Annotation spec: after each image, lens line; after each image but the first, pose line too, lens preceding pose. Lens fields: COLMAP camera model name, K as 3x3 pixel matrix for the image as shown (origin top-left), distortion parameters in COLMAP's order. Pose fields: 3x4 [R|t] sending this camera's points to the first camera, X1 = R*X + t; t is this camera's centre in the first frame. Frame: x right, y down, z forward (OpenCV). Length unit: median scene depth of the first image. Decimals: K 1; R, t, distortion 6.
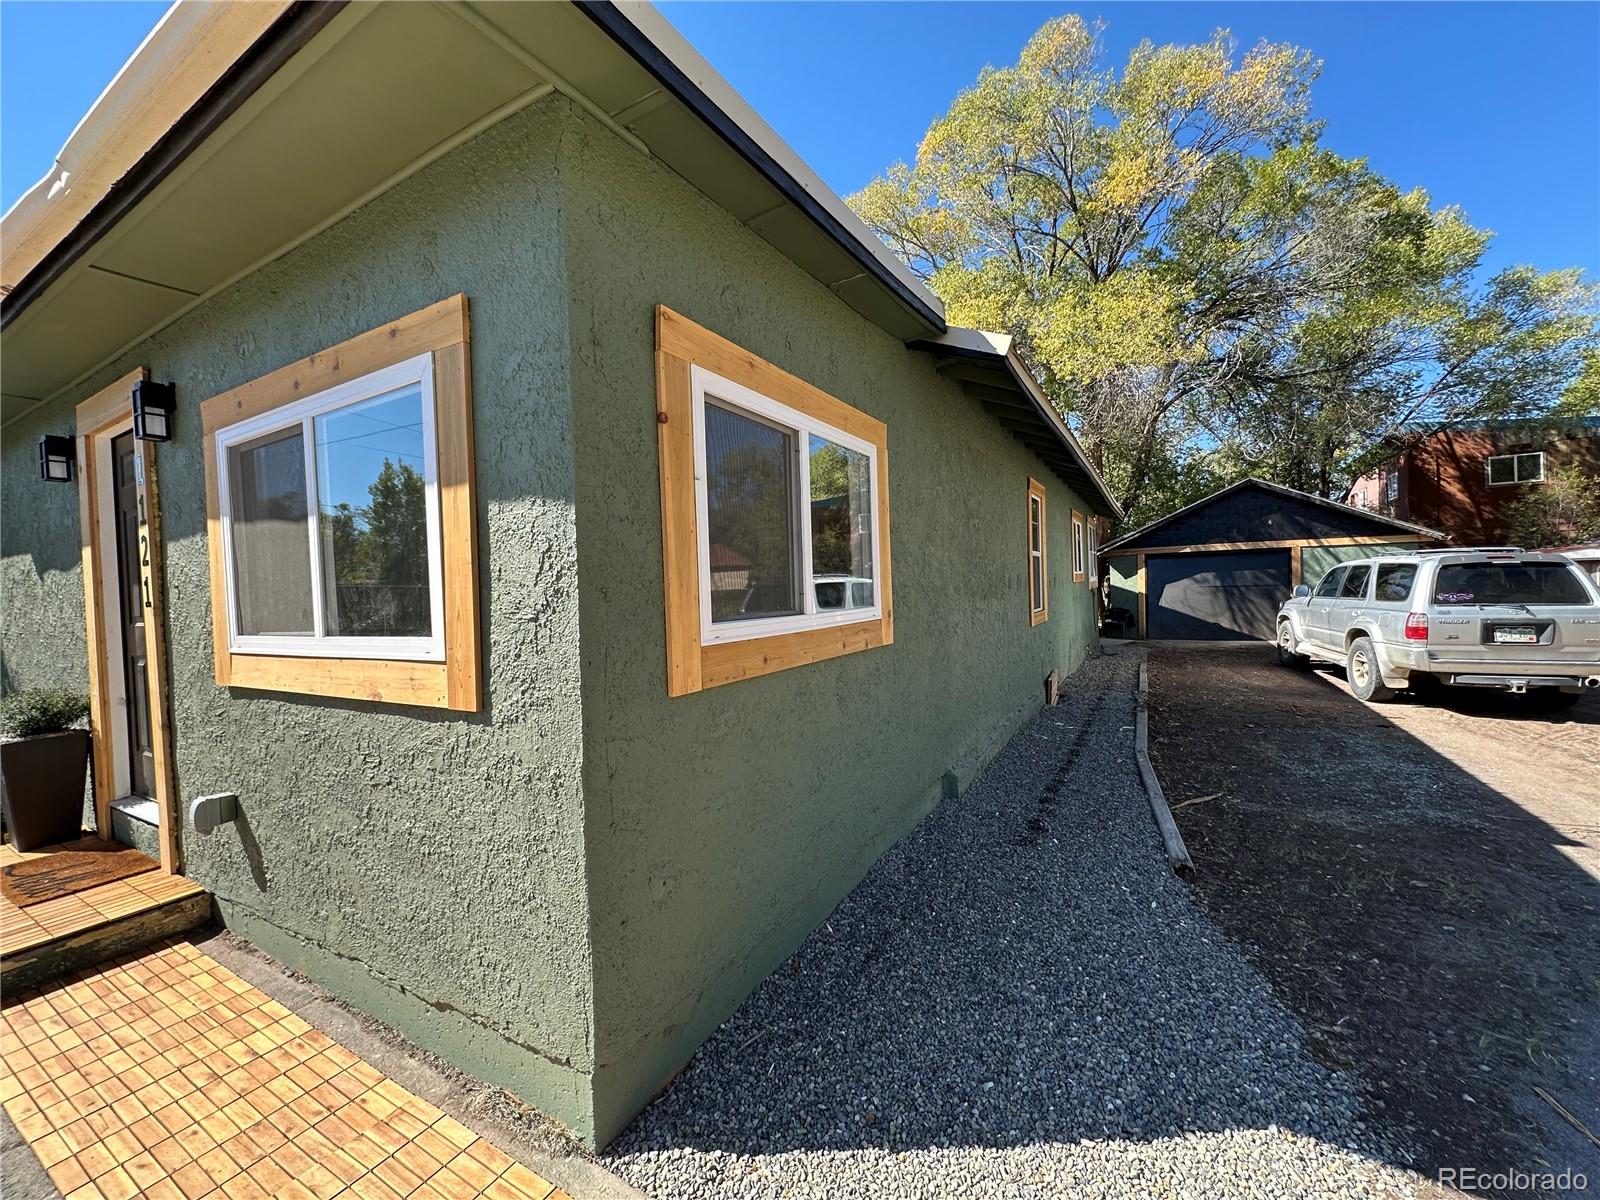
lens RADIAL K [[644.2, 0, 804.7], [0, 644.2, 601.3], [0, 0, 1]] dist [-0.004496, 0.000538]
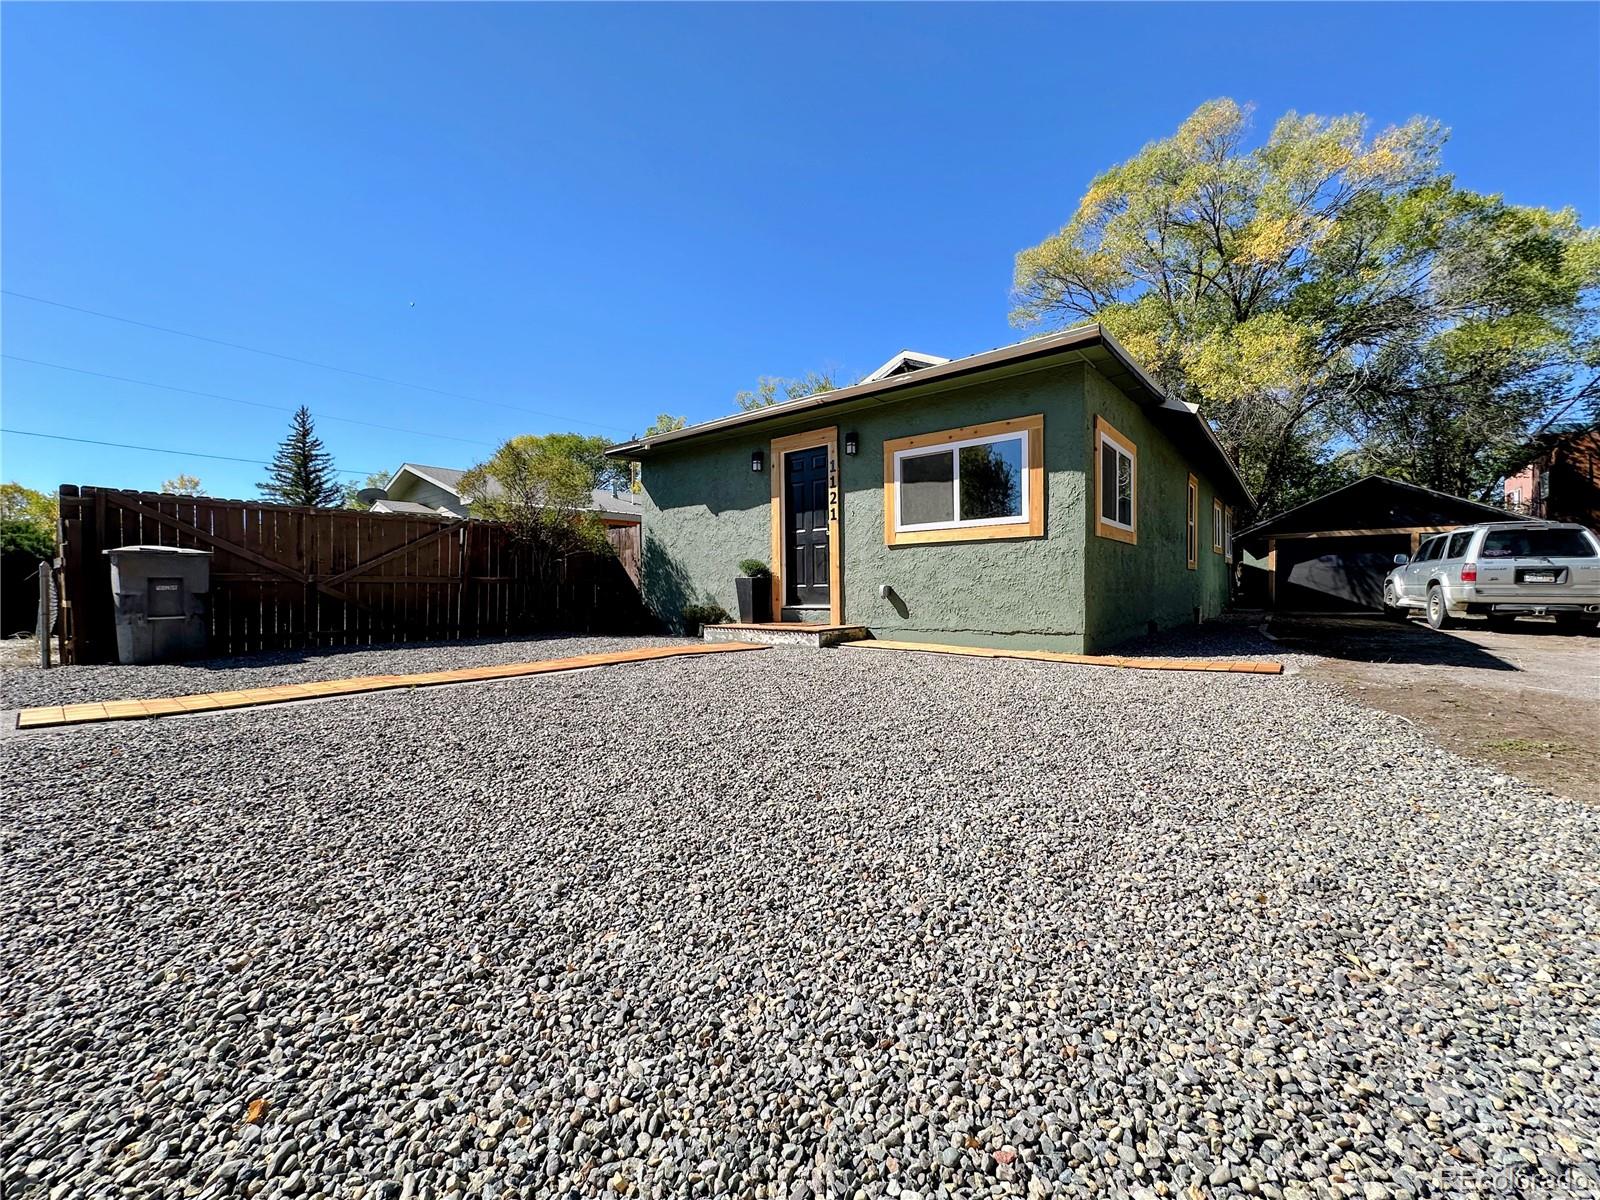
lens RADIAL K [[644.2, 0, 803.4], [0, 644.2, 604.6], [0, 0, 1]] dist [-0.004496, 0.000538]
pose [[0.987602, 0.030649, -0.153958, -0.859396], [-0.030230, 0.999530, 0.005065, 0.390525], [0.154041, -0.000348, 0.988064, -1.798233]]
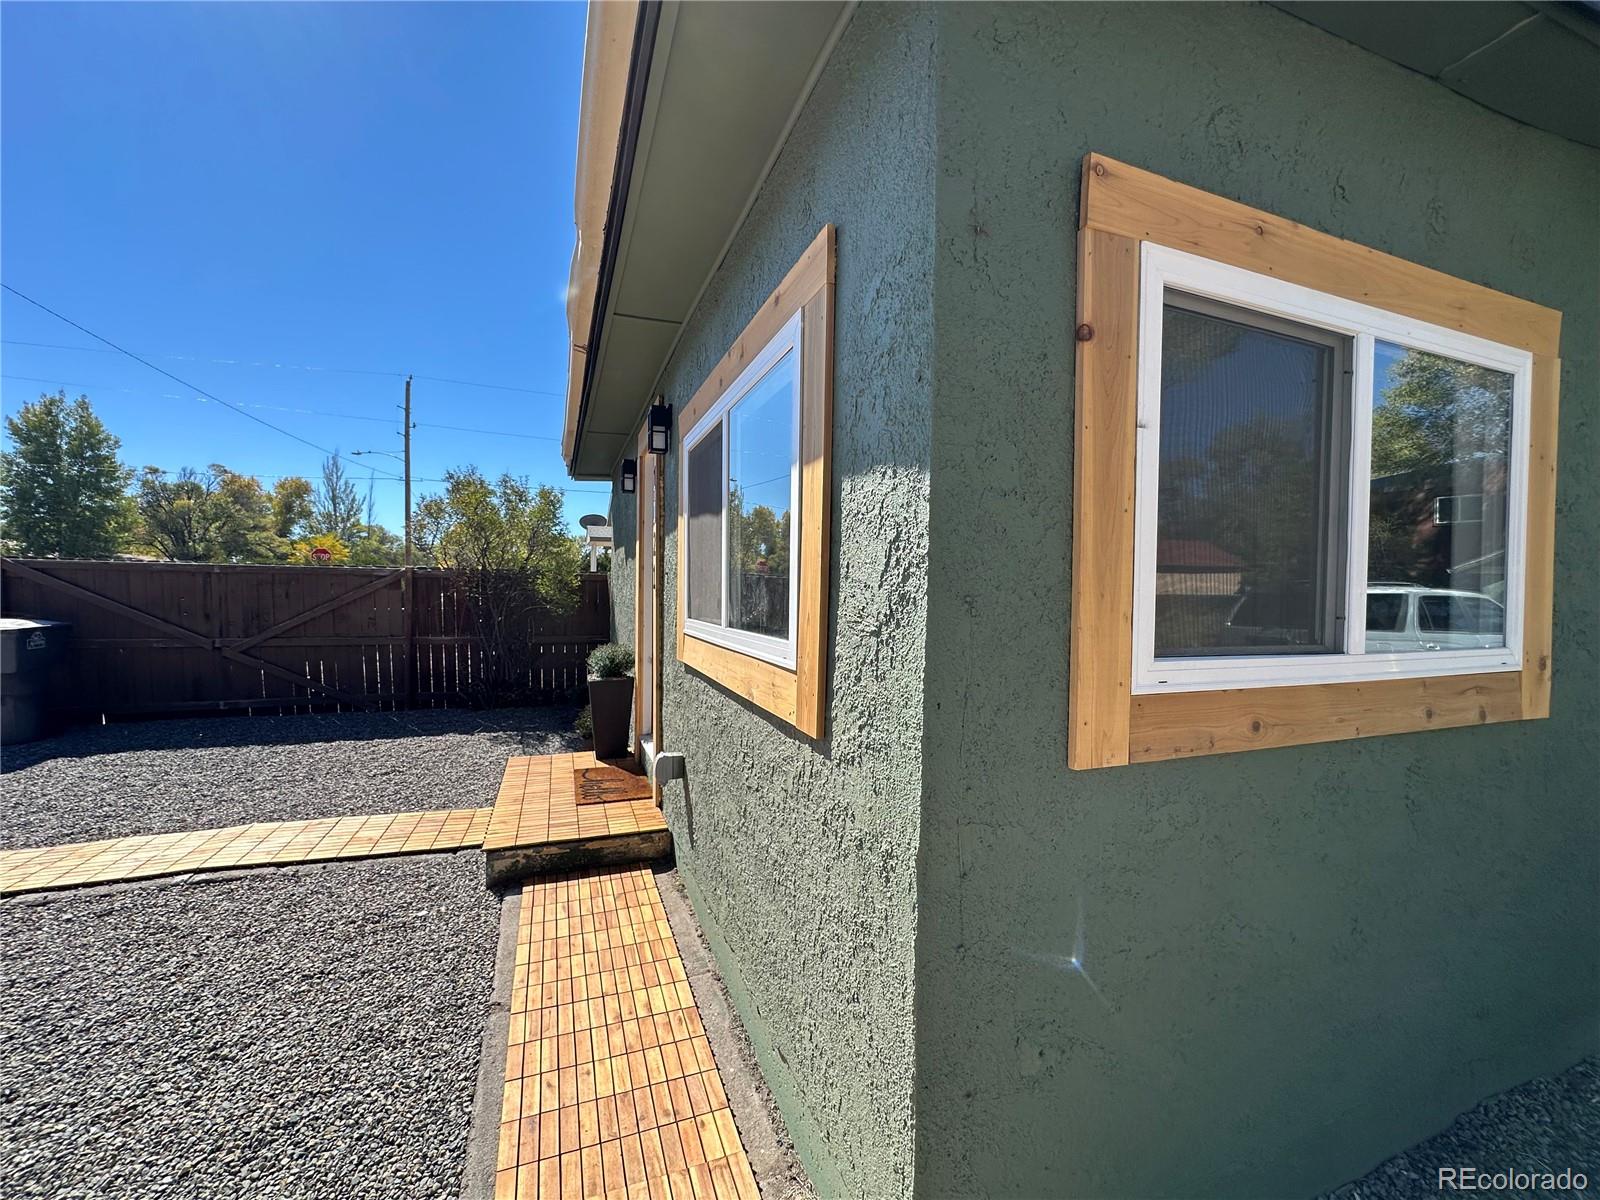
lens RADIAL K [[644.2, 0, 798.4], [0, 644.2, 597.8], [0, 0, 1]] dist [-0.004496, 0.000538]
pose [[0.770607, 0.054150, -0.635006, -0.014844], [-0.054724, 0.998326, 0.018723, -0.014240], [0.634957, 0.020321, 0.772281, 0.247648]]
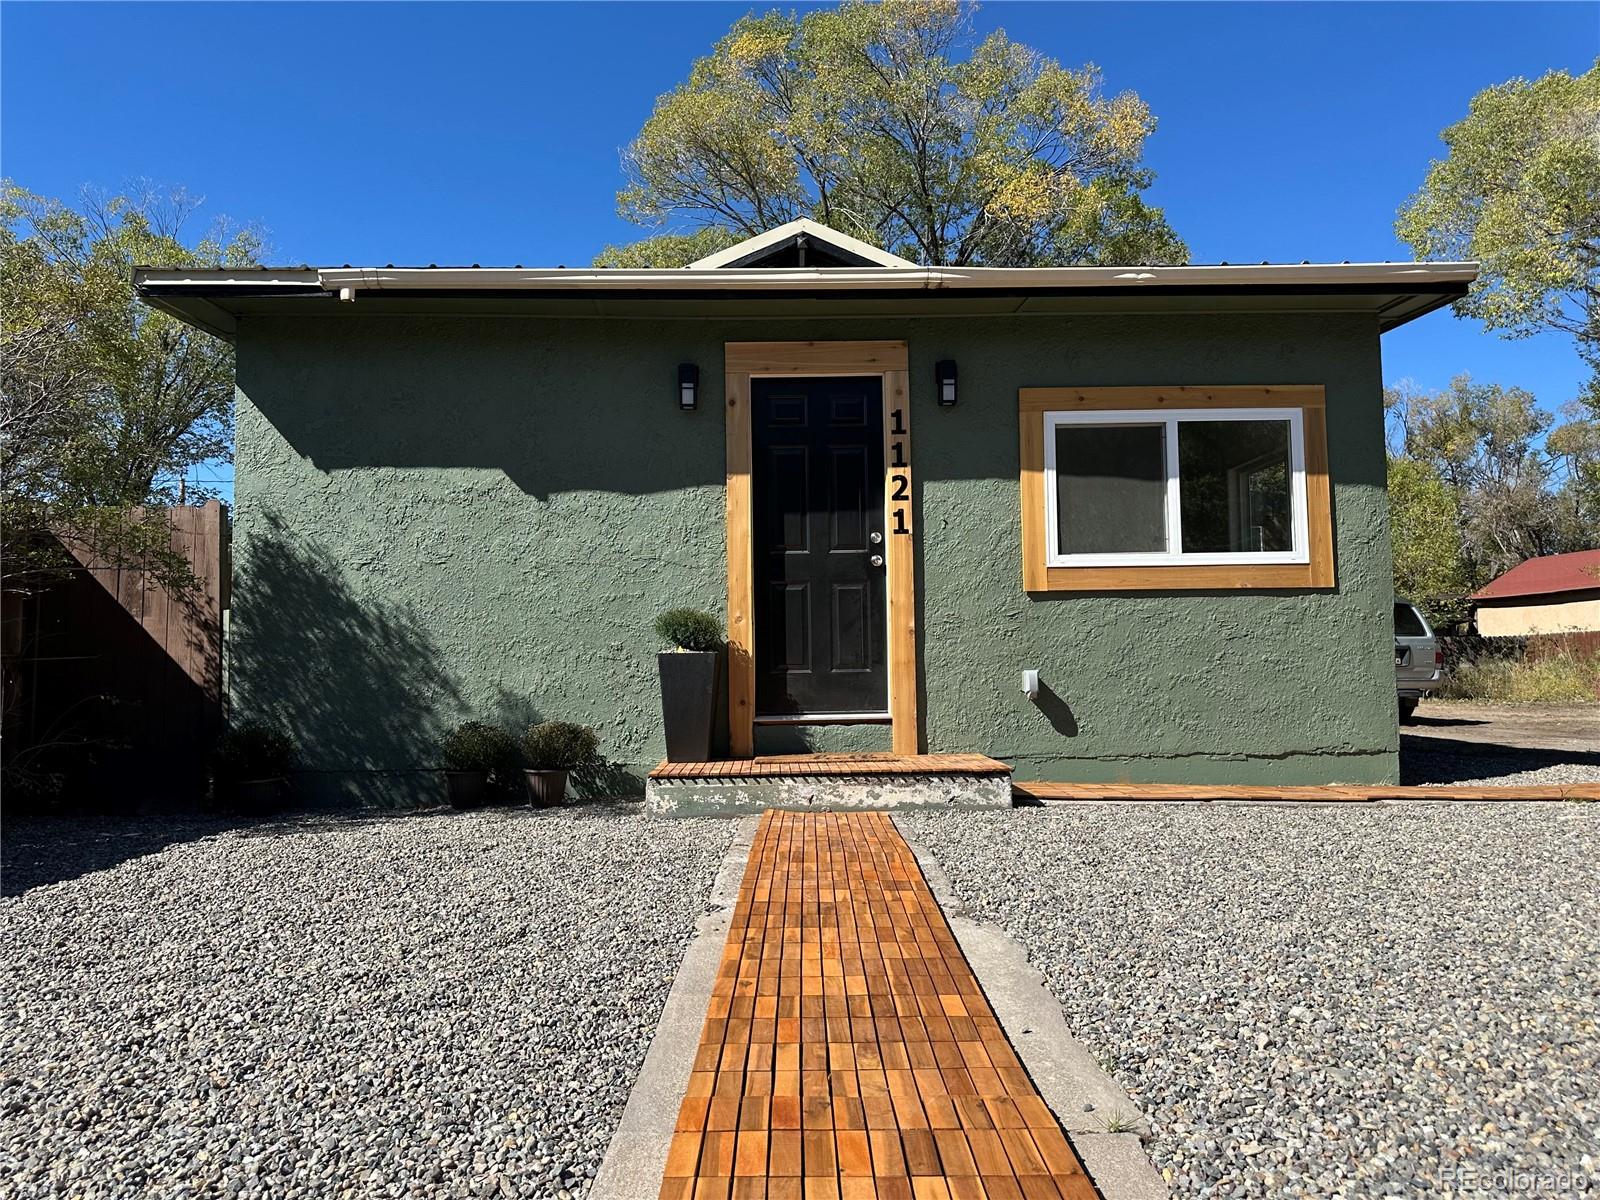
lens RADIAL K [[1117.6, 0, 799.9], [0, 1117.6, 608.6], [0, 0, 1]] dist [0.066492, -0.000687]
pose [[0.852970, 0.051097, 0.519453, -2.652315], [-0.005586, 0.996033, -0.088804, 0.394949], [-0.521930, 0.072845, 0.849872, -0.803812]]
